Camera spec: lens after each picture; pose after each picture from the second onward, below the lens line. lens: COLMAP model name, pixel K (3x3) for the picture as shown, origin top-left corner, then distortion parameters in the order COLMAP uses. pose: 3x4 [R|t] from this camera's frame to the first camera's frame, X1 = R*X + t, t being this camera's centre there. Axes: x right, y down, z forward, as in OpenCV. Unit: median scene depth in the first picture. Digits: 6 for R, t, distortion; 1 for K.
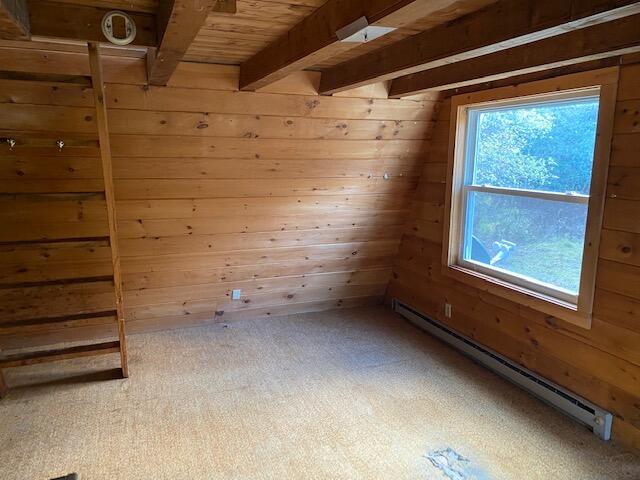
lens RADIAL K [[488.4, 0, 320.0], [0, 488.4, 240.0], [0, 0, 1]] dist [0.035692, -0.000334]
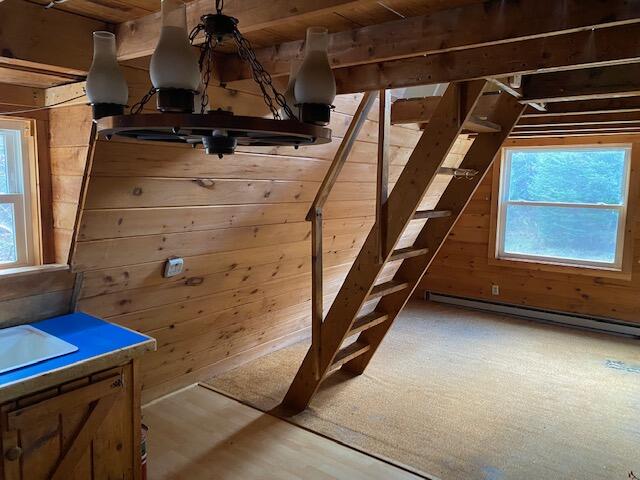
lens RADIAL K [[488.4, 0, 320.0], [0, 488.4, 240.0], [0, 0, 1]] dist [0.035692, -0.000334]
pose [[0.849784, -0.062468, 0.523416, -0.982410], [0.084451, 0.996261, -0.018209, -0.017249], [-0.520322, 0.059677, 0.851883, 0.055124]]
